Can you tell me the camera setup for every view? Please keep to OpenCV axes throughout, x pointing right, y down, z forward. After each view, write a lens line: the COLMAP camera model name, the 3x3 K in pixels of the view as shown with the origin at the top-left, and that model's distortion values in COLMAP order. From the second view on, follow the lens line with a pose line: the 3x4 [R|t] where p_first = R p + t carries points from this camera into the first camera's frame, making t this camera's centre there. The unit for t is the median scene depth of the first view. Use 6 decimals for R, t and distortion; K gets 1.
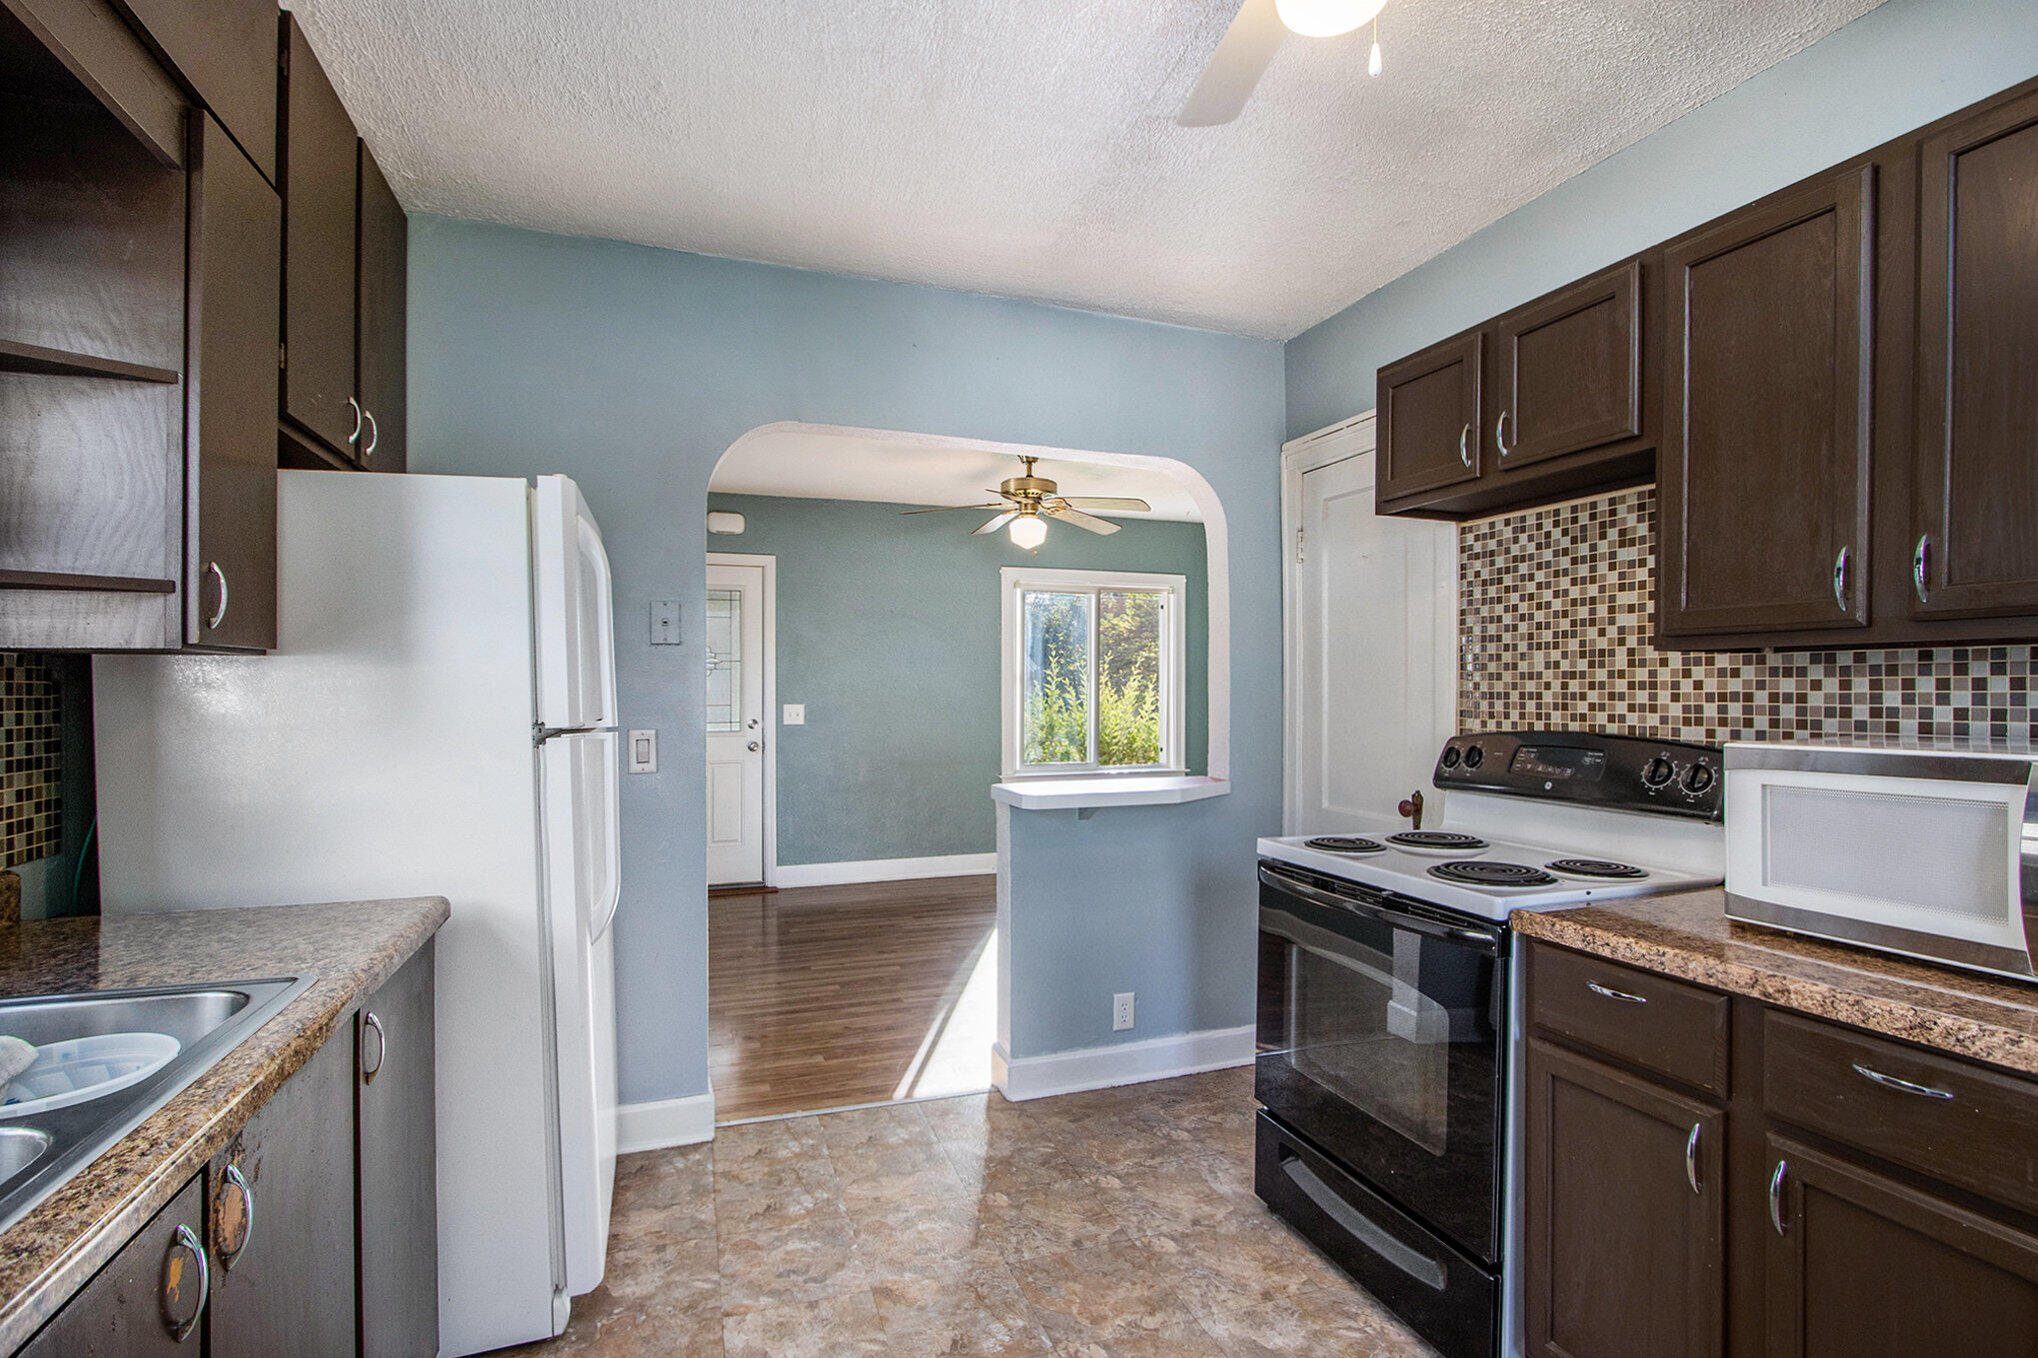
lens RADIAL K [[977.5, 0, 1023.1], [0, 977.5, 690.2], [0, 0, 1]] dist [-0.014931, 0.001055]
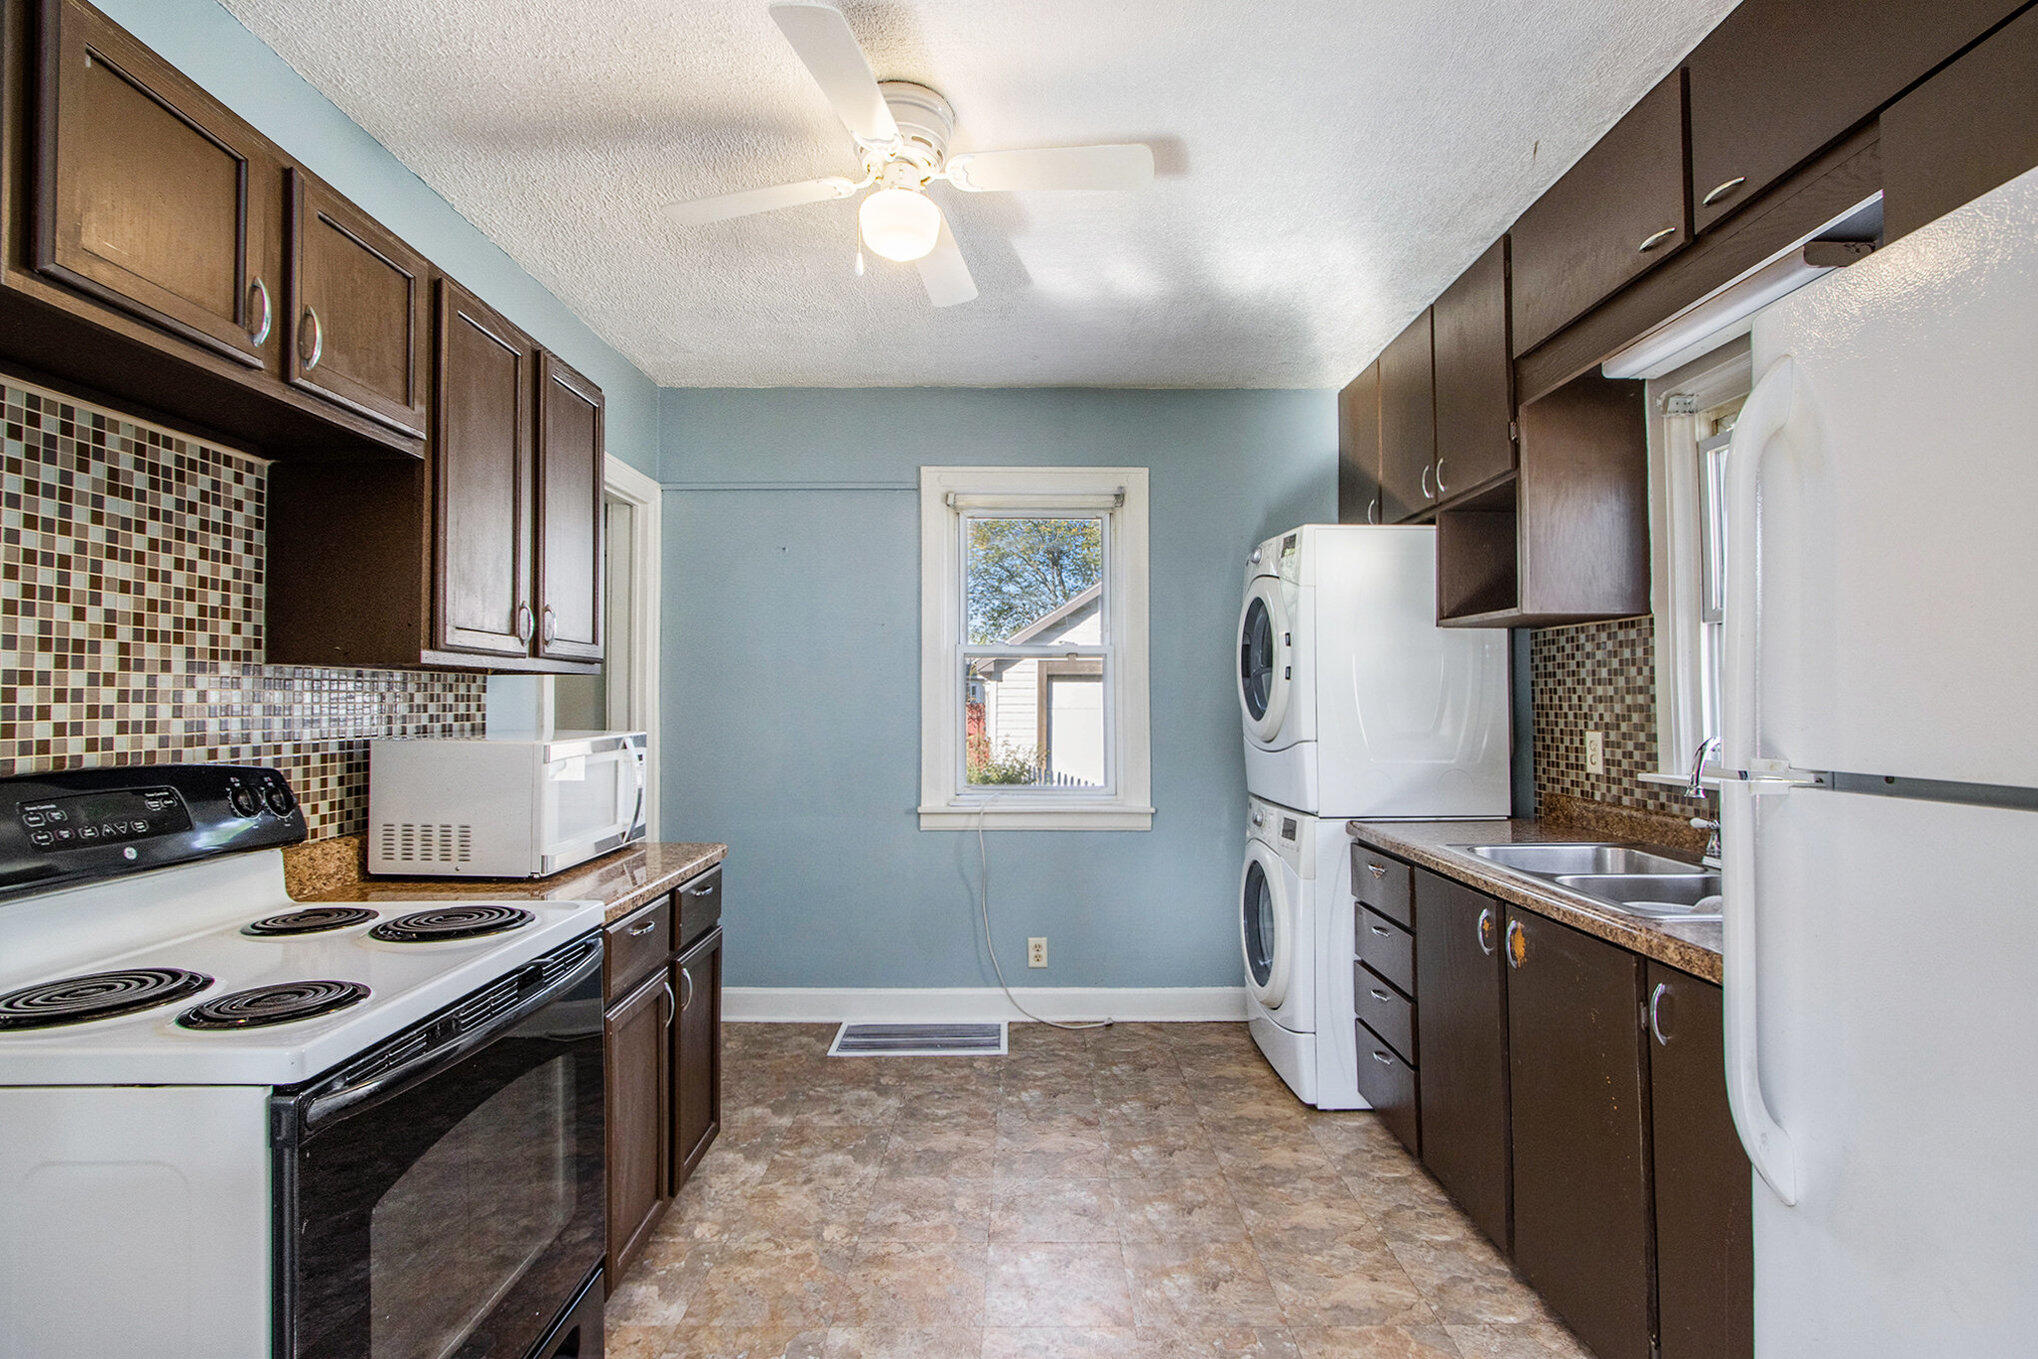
lens RADIAL K [[977.5, 0, 1018.4], [0, 977.5, 692.0], [0, 0, 1]] dist [-0.014931, 0.001055]
pose [[-0.939079, 0.005725, 0.343653, -0.217387], [0.002766, 0.999955, -0.009102, 0.000484], [-0.343690, -0.007597, -0.939053, 1.403894]]
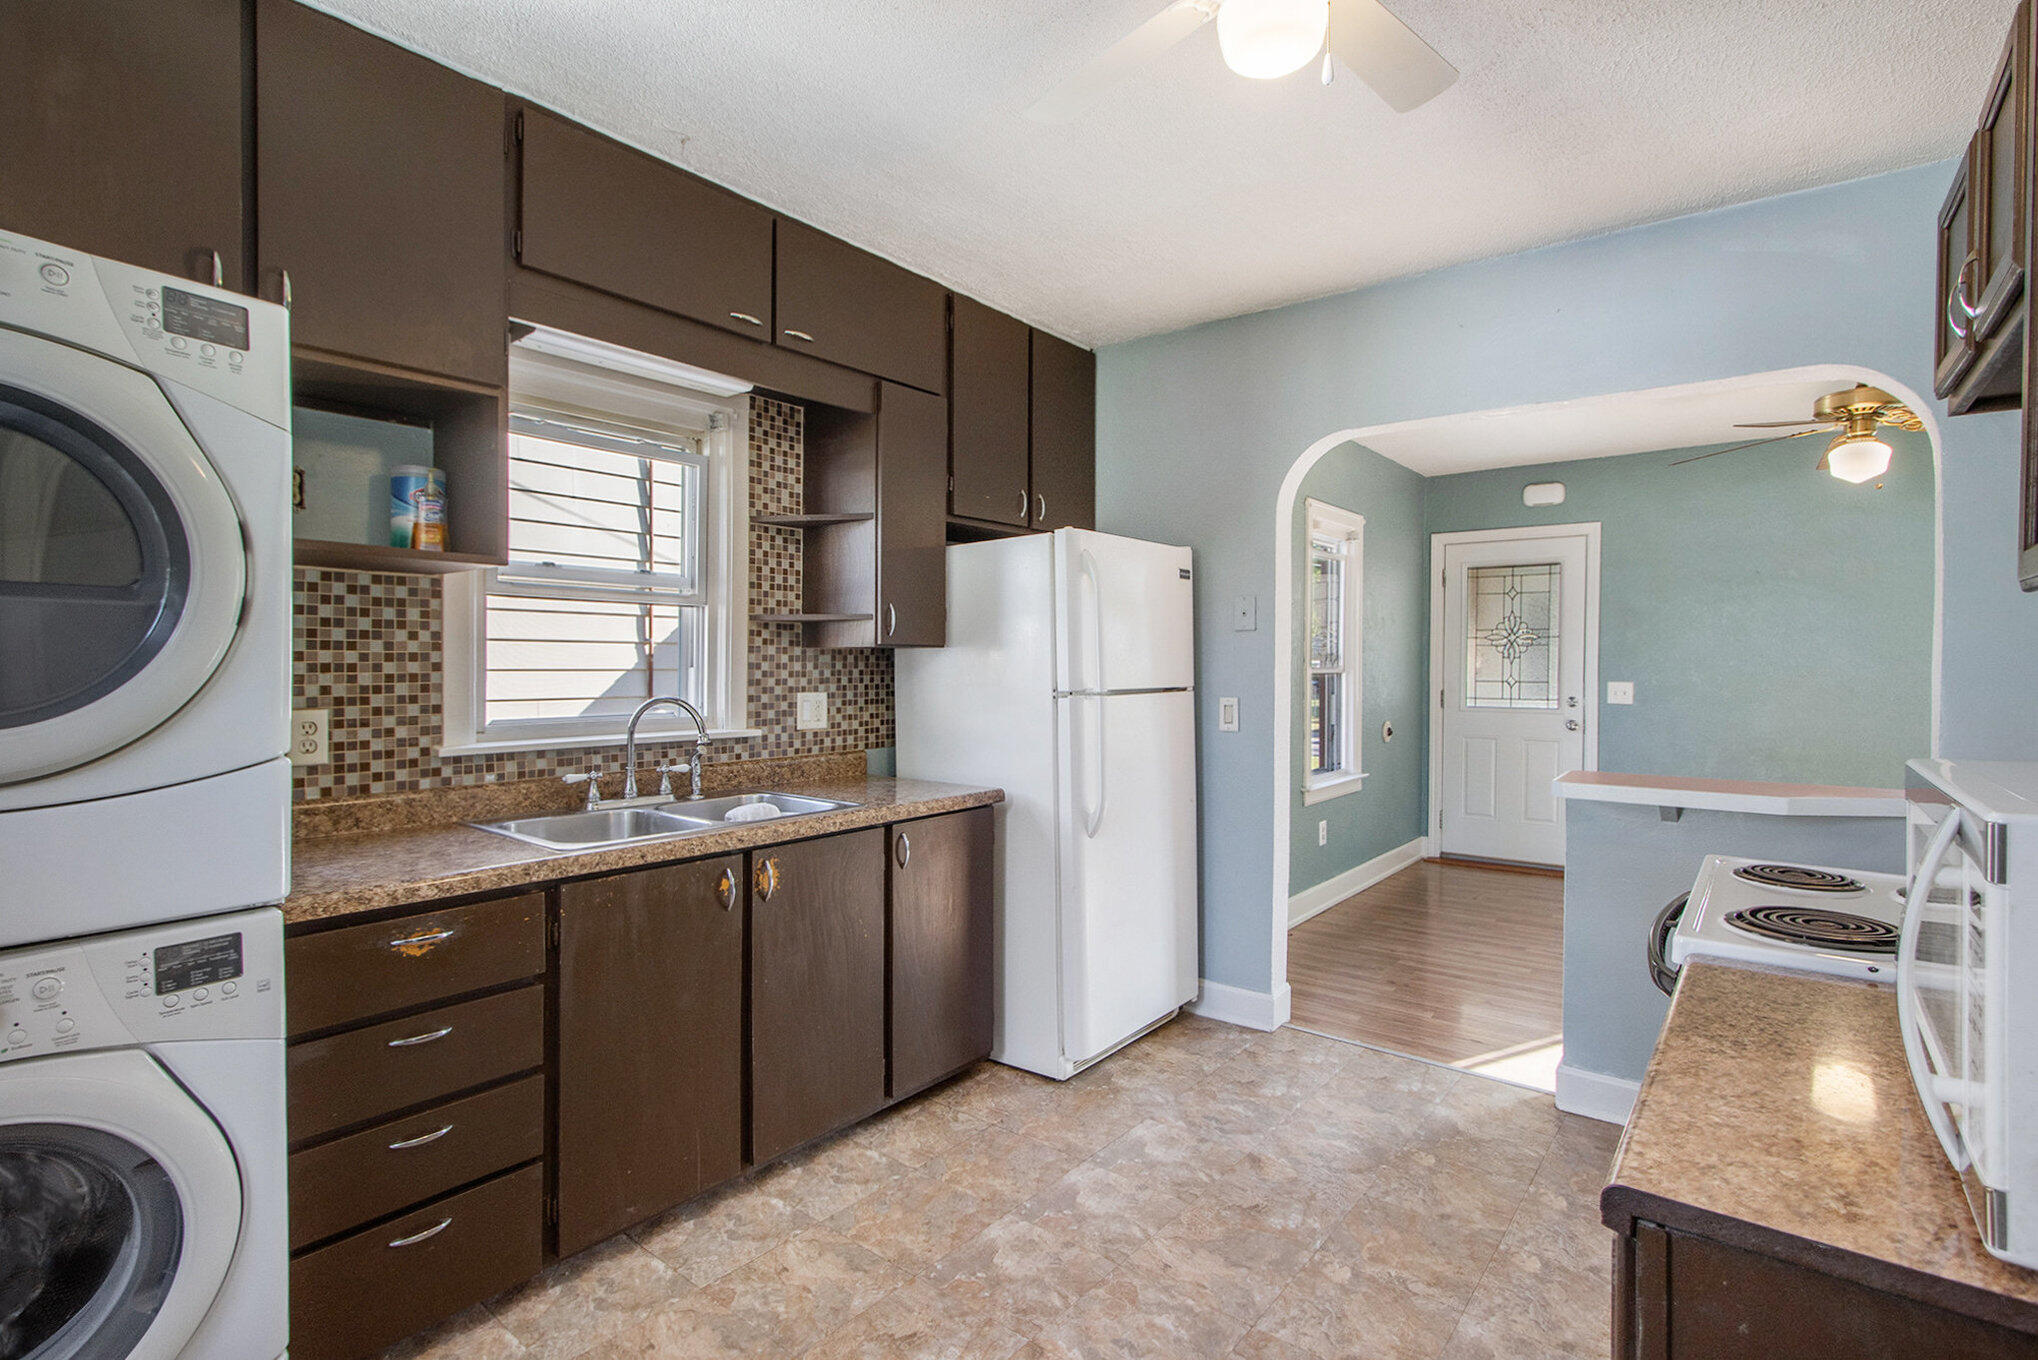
lens RADIAL K [[977.5, 0, 1011.7], [0, 977.5, 690.0], [0, 0, 1]] dist [-0.014931, 0.001055]
pose [[0.526459, 0.025904, -0.849806, 0.665878], [-0.003163, 0.999588, 0.028510, -0.006638], [0.850194, -0.012322, 0.526325, 0.091705]]
